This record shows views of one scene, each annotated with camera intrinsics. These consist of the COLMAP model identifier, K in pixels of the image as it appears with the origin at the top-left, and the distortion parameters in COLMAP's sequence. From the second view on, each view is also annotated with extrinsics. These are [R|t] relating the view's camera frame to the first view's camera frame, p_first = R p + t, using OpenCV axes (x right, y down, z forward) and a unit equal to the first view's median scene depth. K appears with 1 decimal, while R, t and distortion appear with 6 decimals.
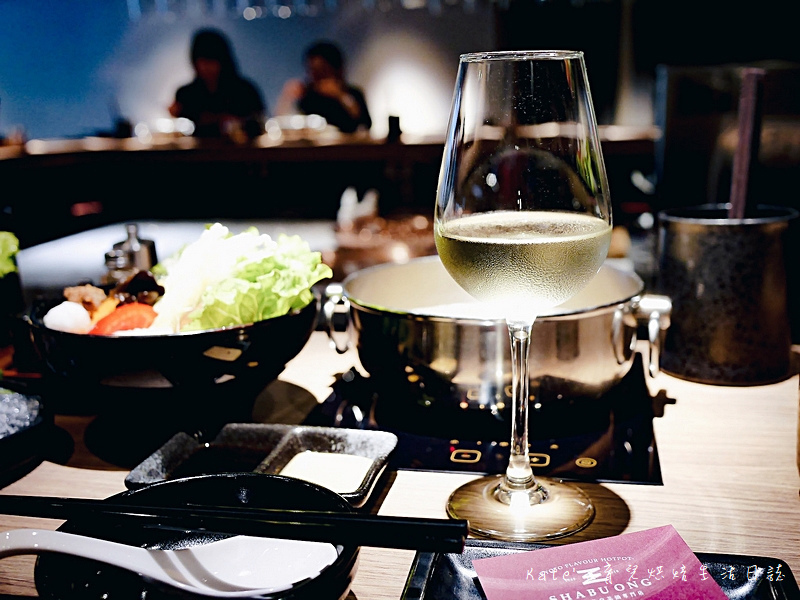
lens RADIAL K [[920.9, 0, 400.0], [0, 920.9, 300.0], [0, 0, 1]] dist [-0.097016, 0.037763]
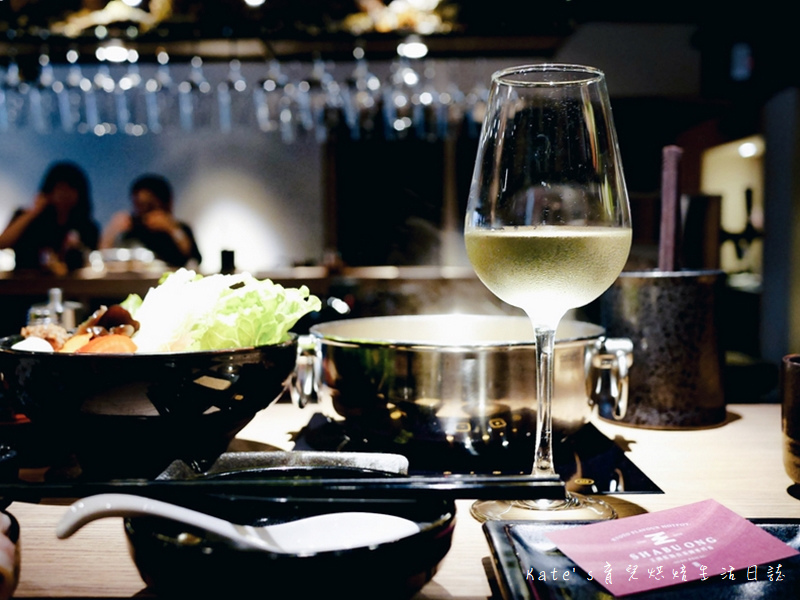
lens RADIAL K [[951.2, 0, 400.0], [0, 951.2, 300.0], [0, 0, 1]] dist [-0.097234, -0.009423]
pose [[0.979441, 0.016021, 0.201092, -0.184047], [0.017331, 0.986473, -0.163008, 0.125000], [-0.200983, 0.163142, 0.965914, -0.012871]]
